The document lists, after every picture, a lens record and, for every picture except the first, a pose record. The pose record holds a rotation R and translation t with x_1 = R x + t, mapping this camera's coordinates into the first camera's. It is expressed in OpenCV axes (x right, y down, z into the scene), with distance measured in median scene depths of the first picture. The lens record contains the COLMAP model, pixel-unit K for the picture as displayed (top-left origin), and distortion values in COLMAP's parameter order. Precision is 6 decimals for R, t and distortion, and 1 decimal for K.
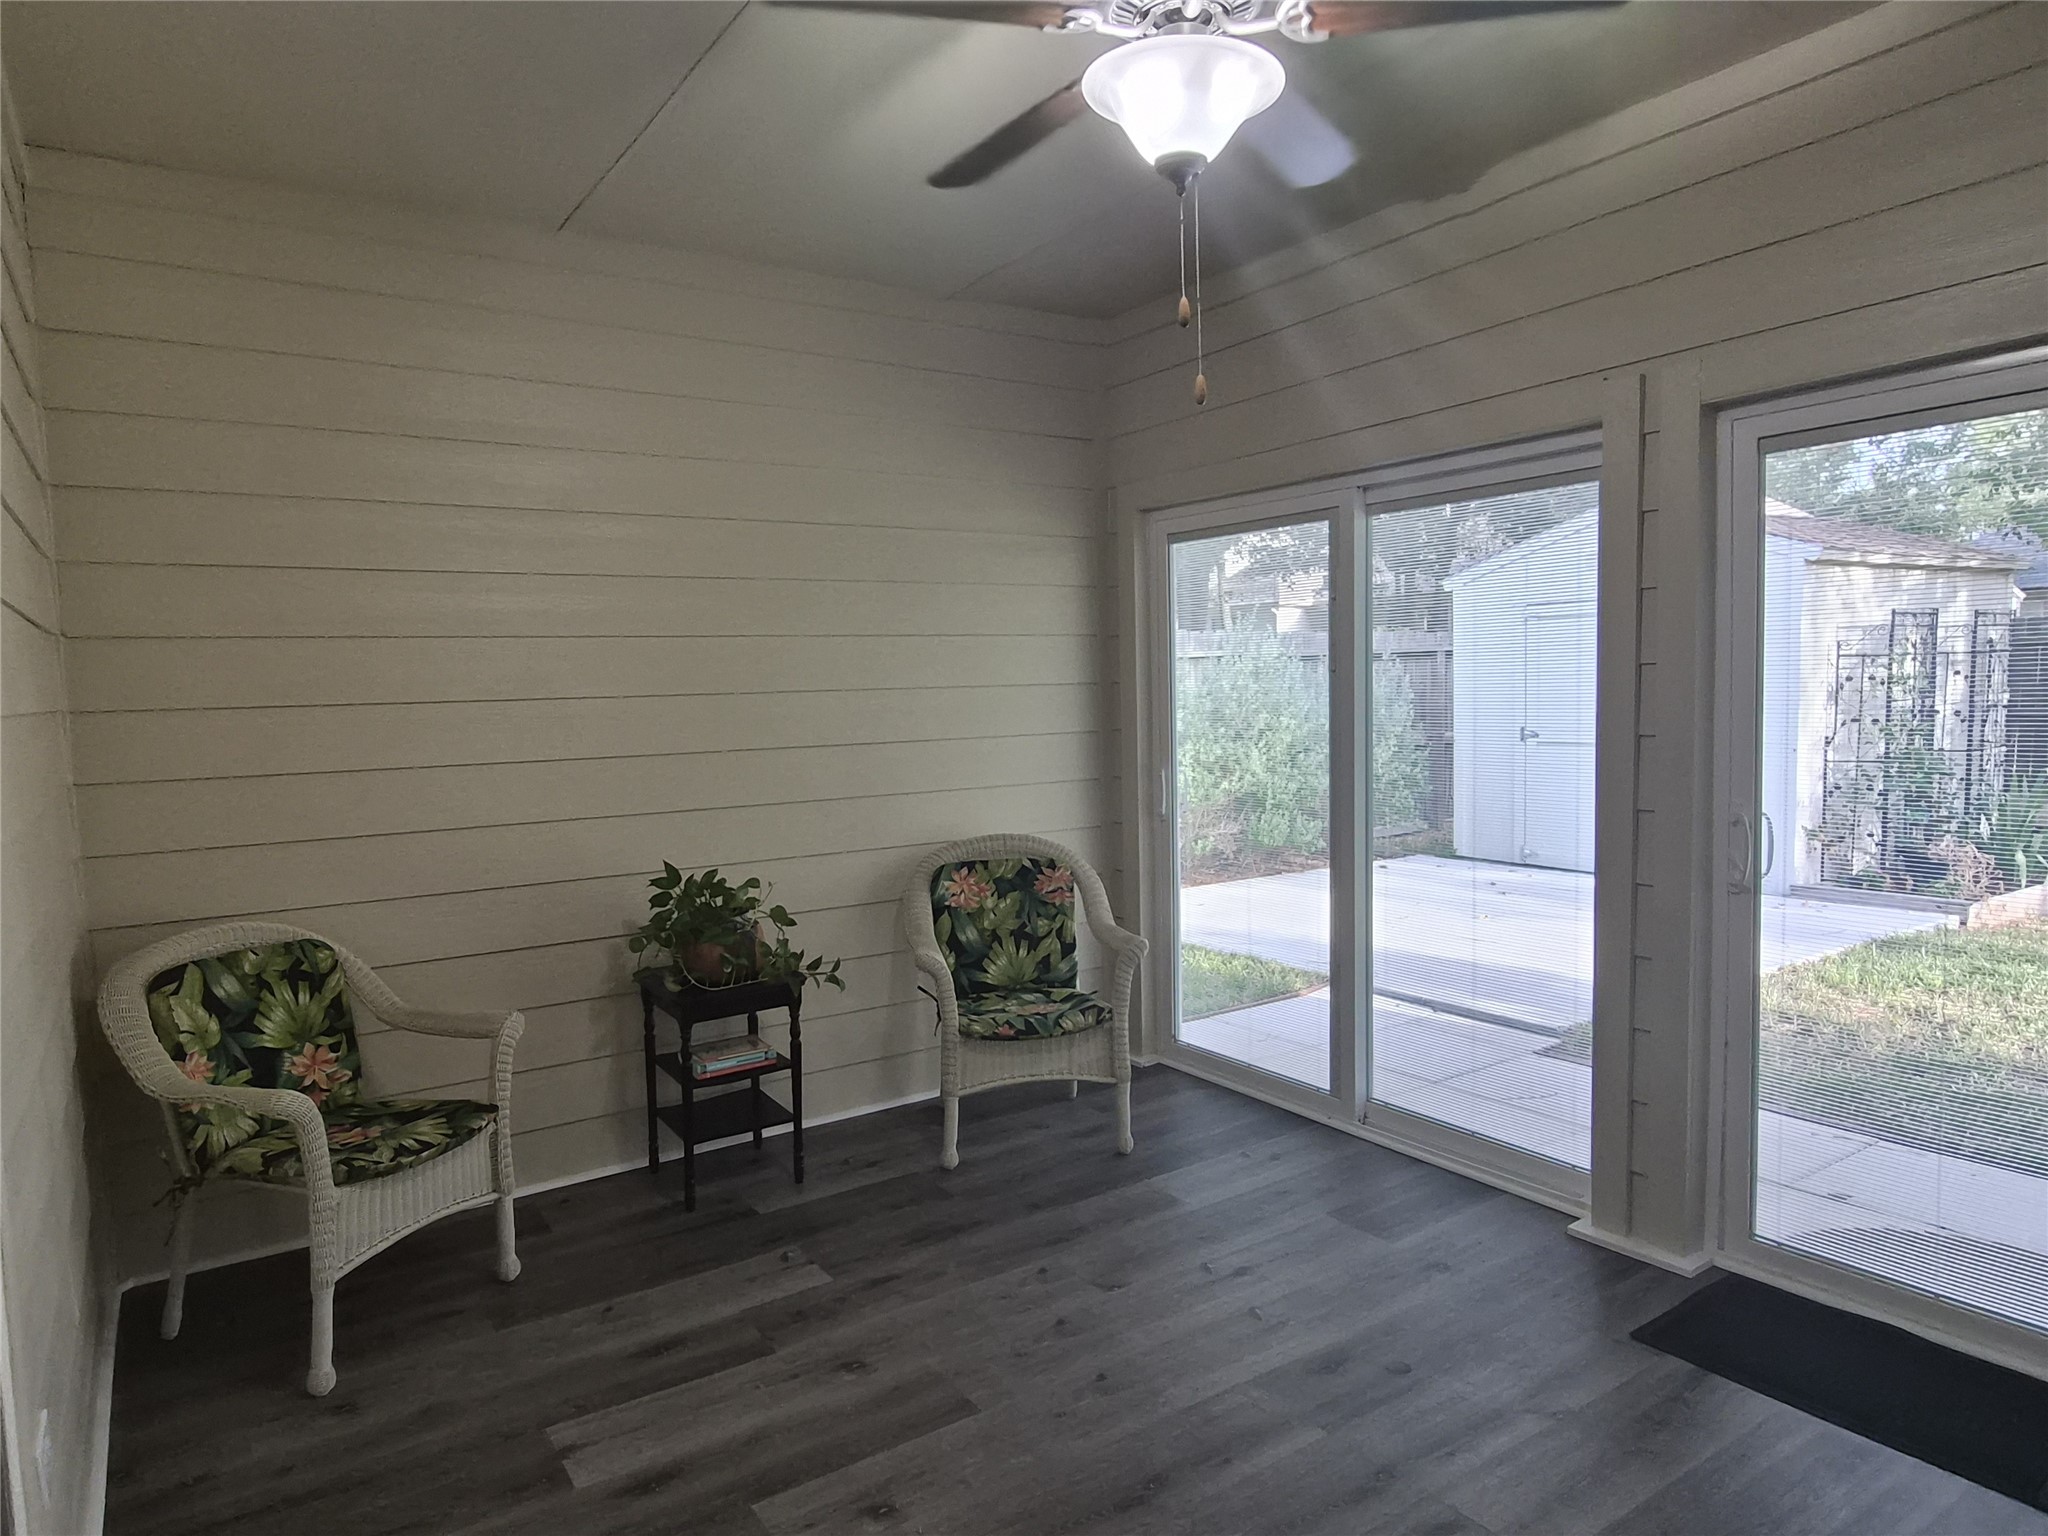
lens RADIAL K [[1247.9, 0, 1017.0], [0, 1247.9, 771.8], [0, 0, 1]] dist [0.004864, -0.006561]
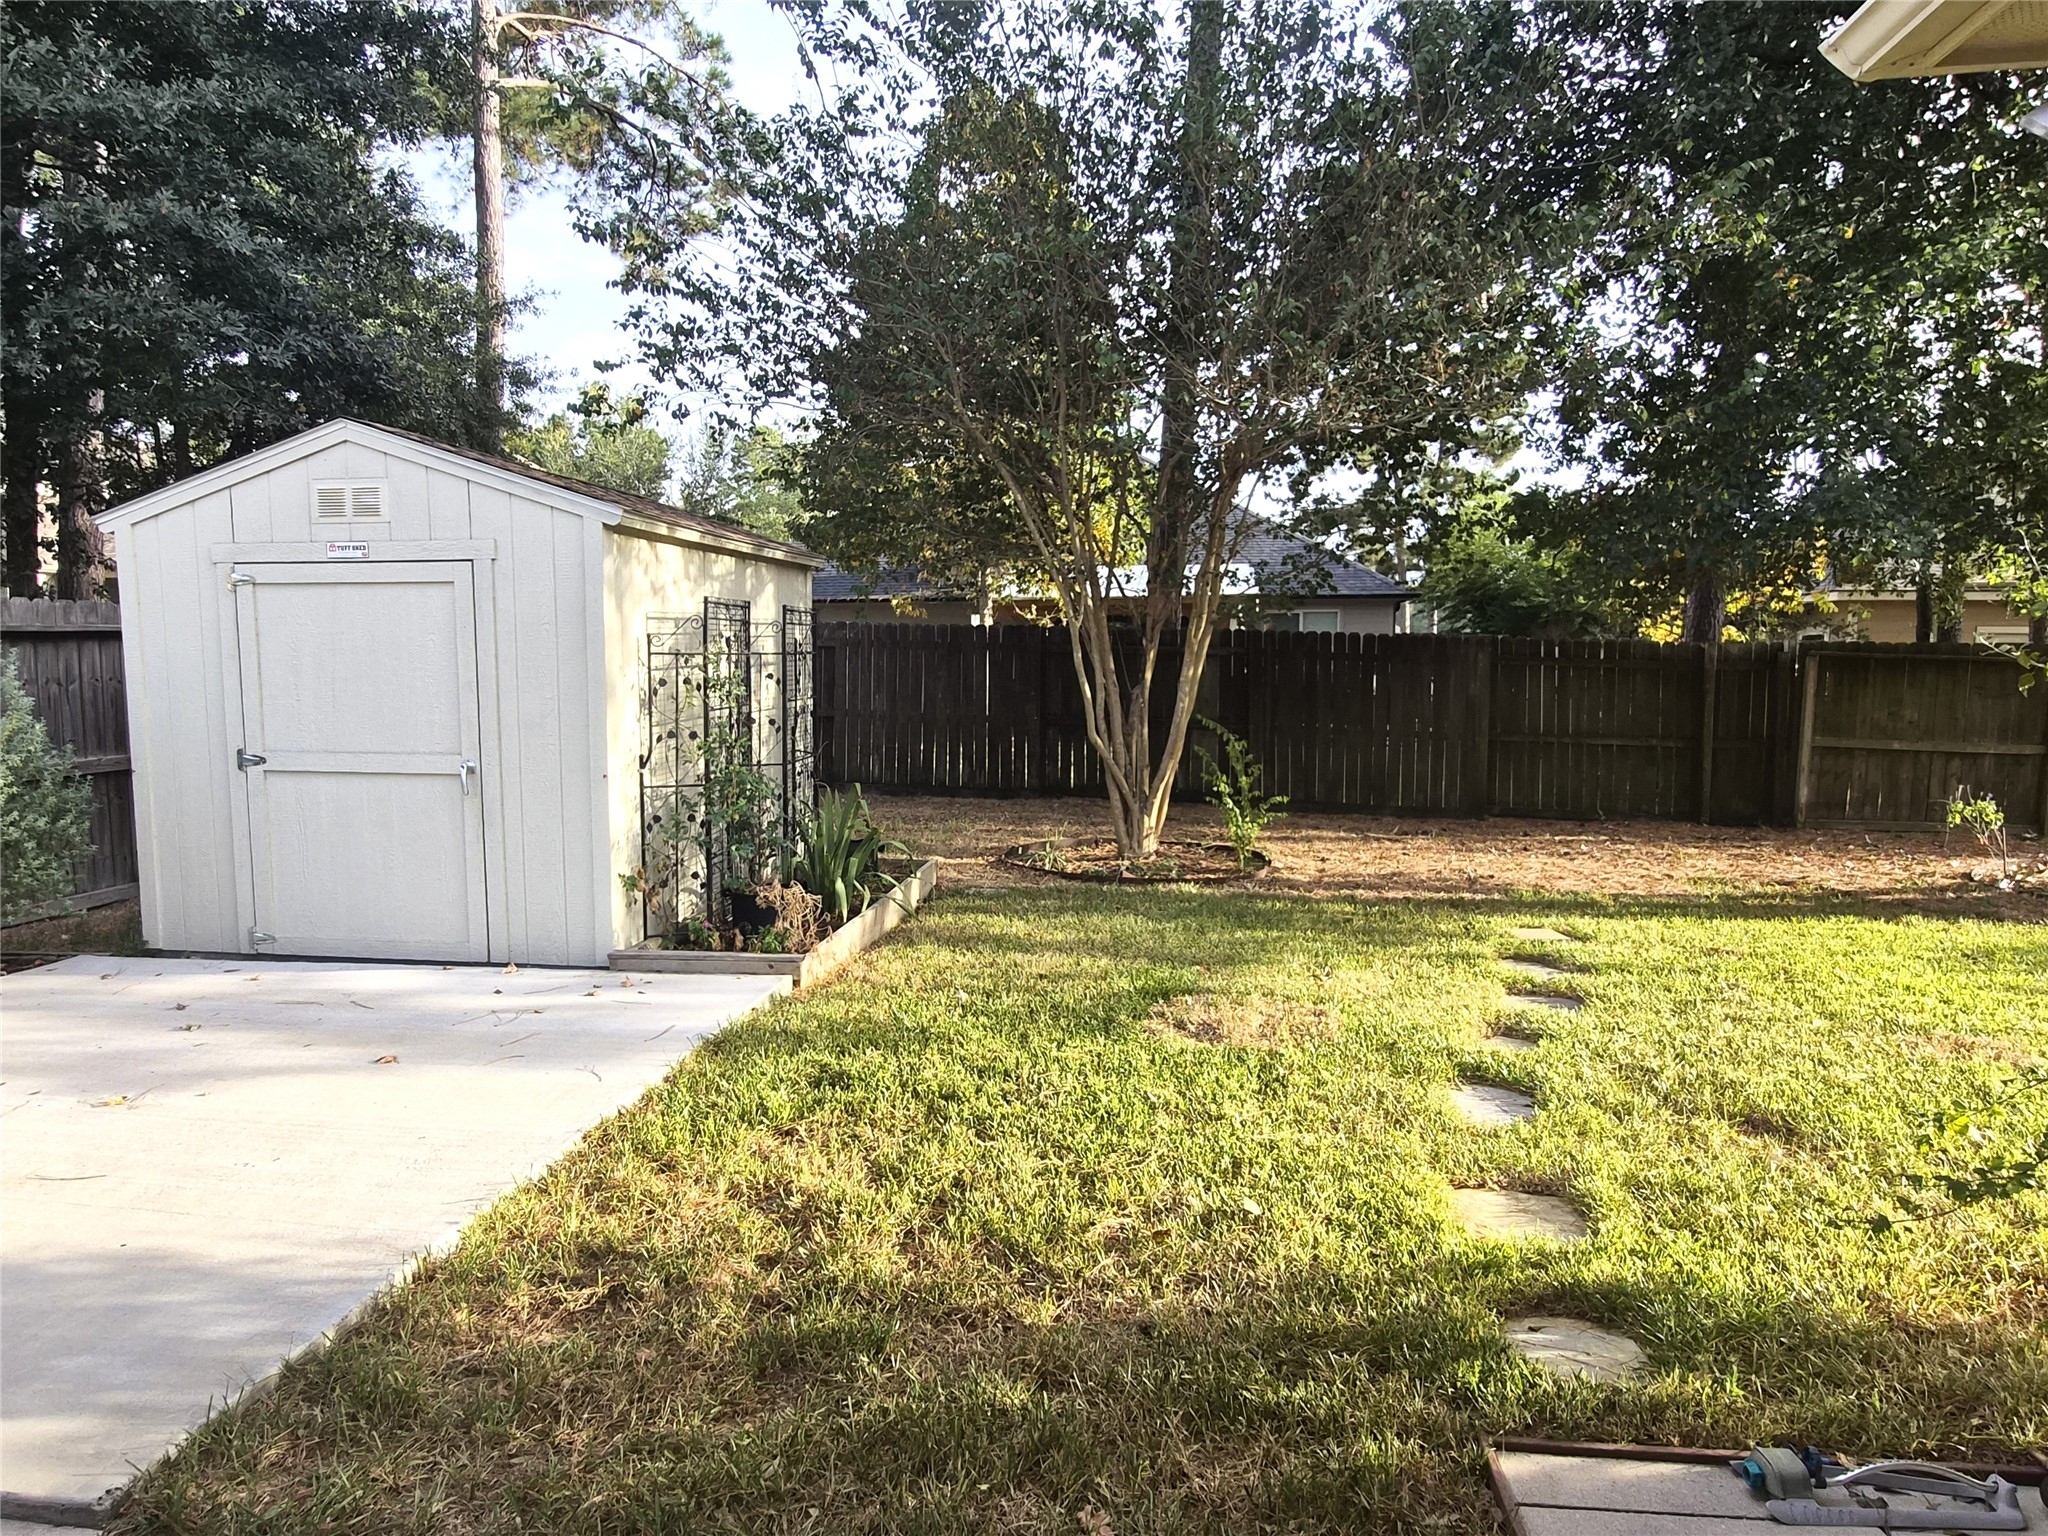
lens RADIAL K [[1247.9, 0, 1011.6], [0, 1247.9, 779.1], [0, 0, 1]] dist [0.004864, -0.006561]
pose [[0.659729, -0.048551, 0.749934, 0.463702], [0.039741, 0.998769, 0.029700, -0.060031], [-0.750452, 0.010209, 0.660846, 0.669508]]
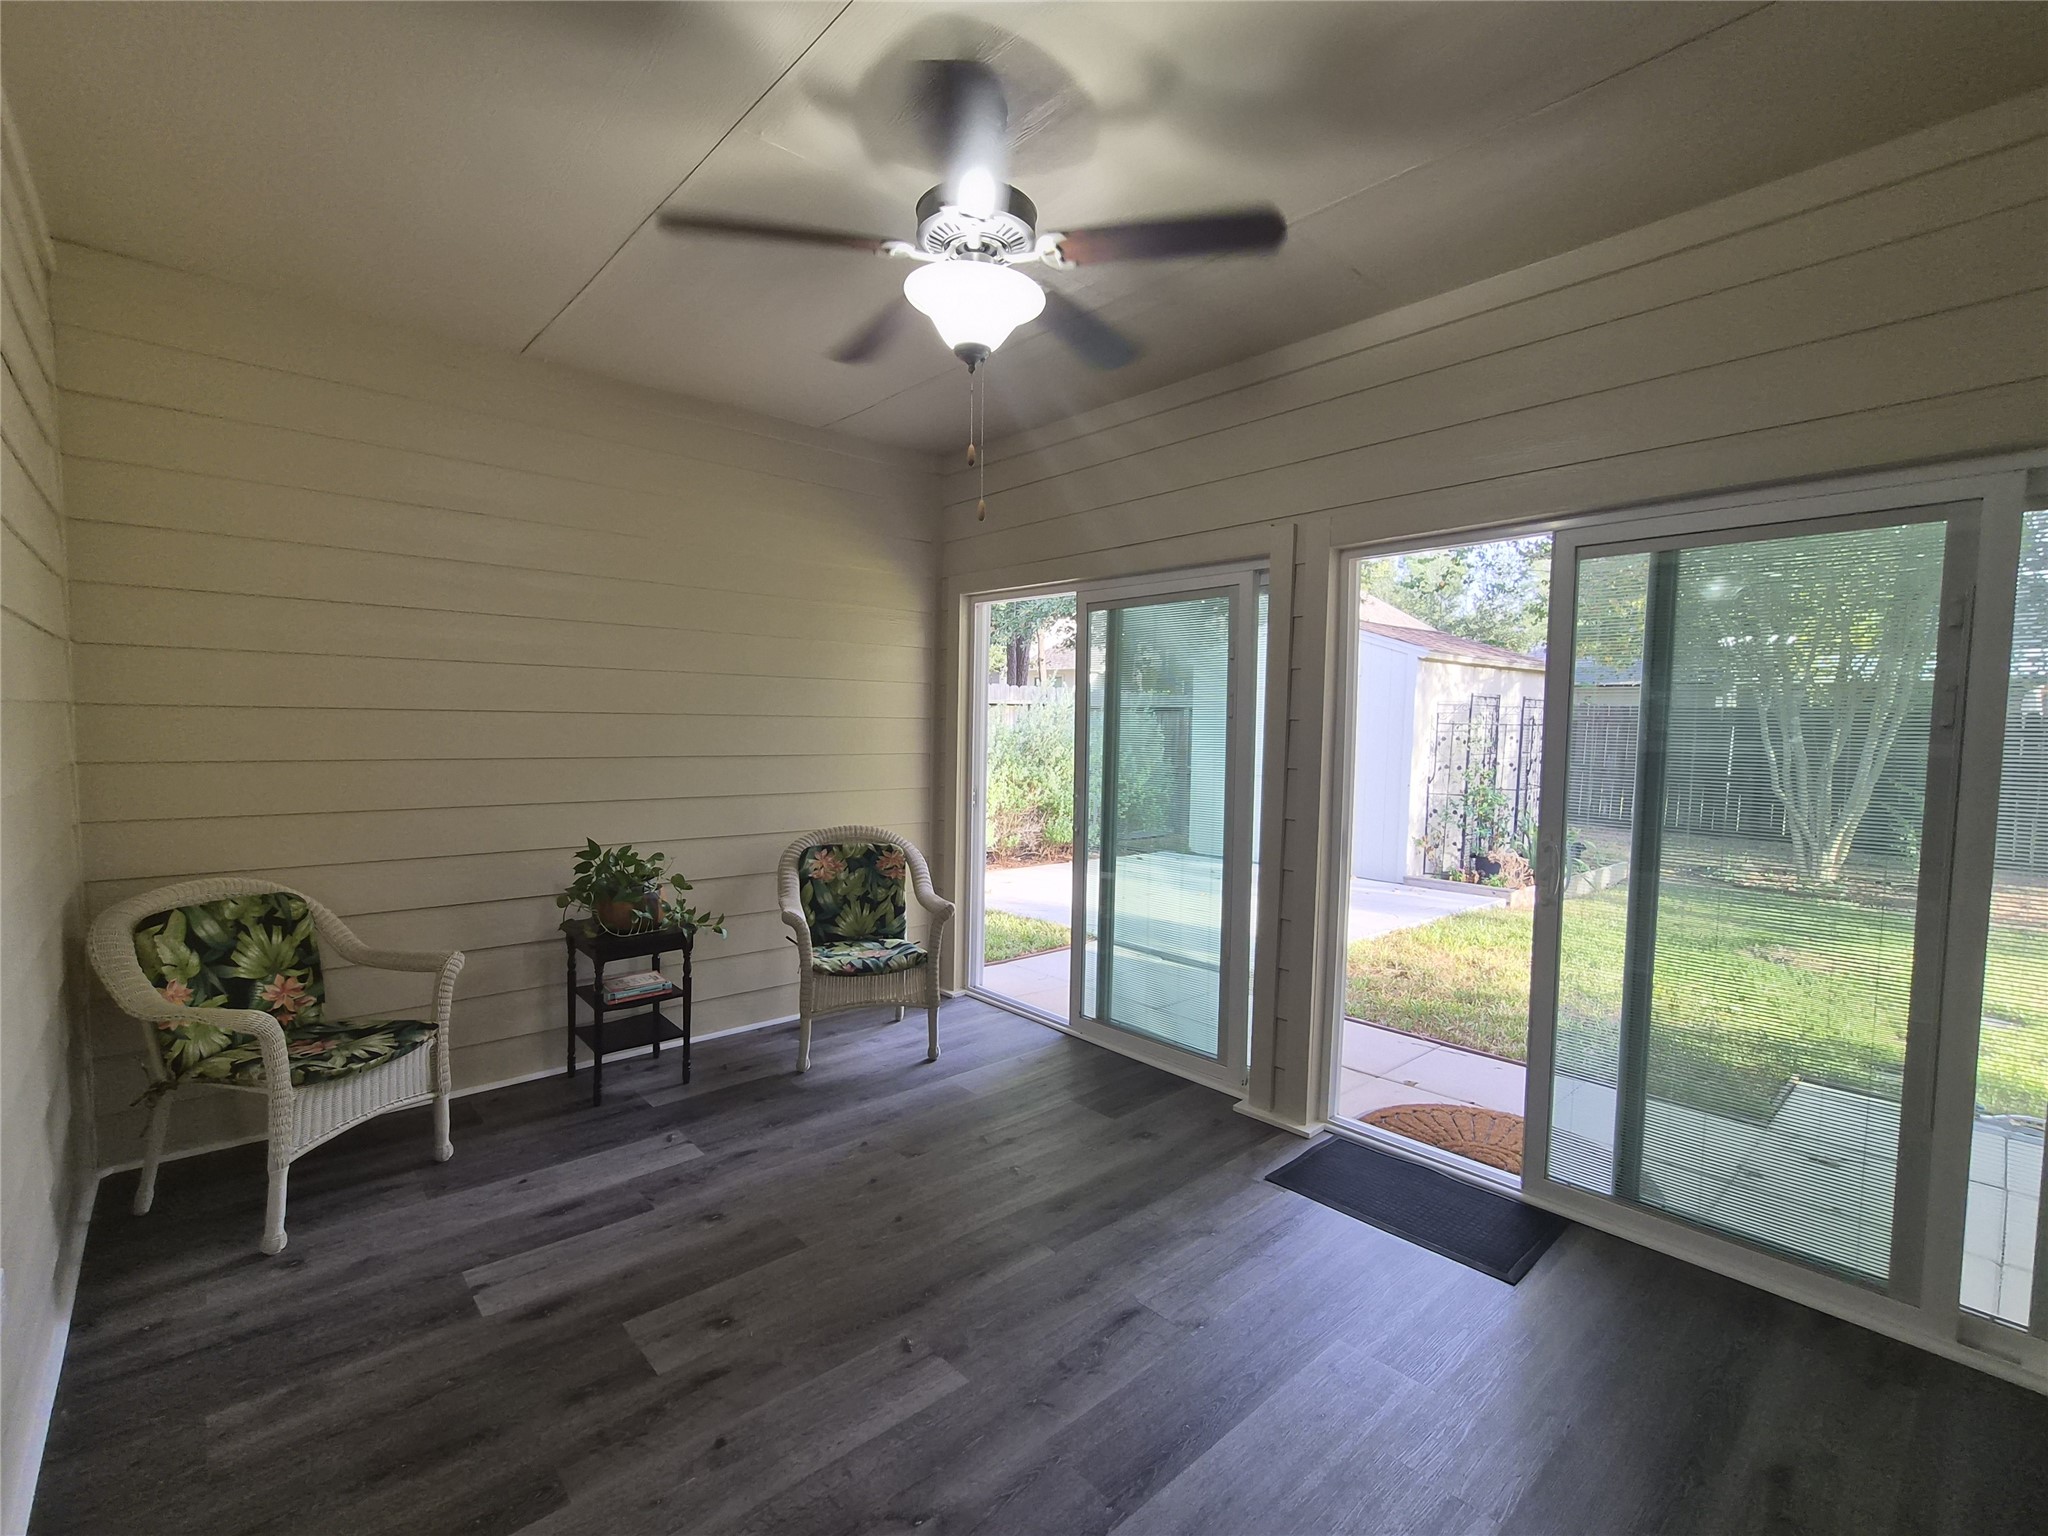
lens RADIAL K [[912.6, 0, 1021.3], [0, 912.6, 775.4], [0, 0, 1]] dist [-0.000700, 0.000491]
pose [[0.989339, 0.035121, 0.141334, 0.030172], [-0.033405, 0.999337, -0.014494, 0.004144], [-0.141749, 0.009618, 0.989856, -0.014988]]
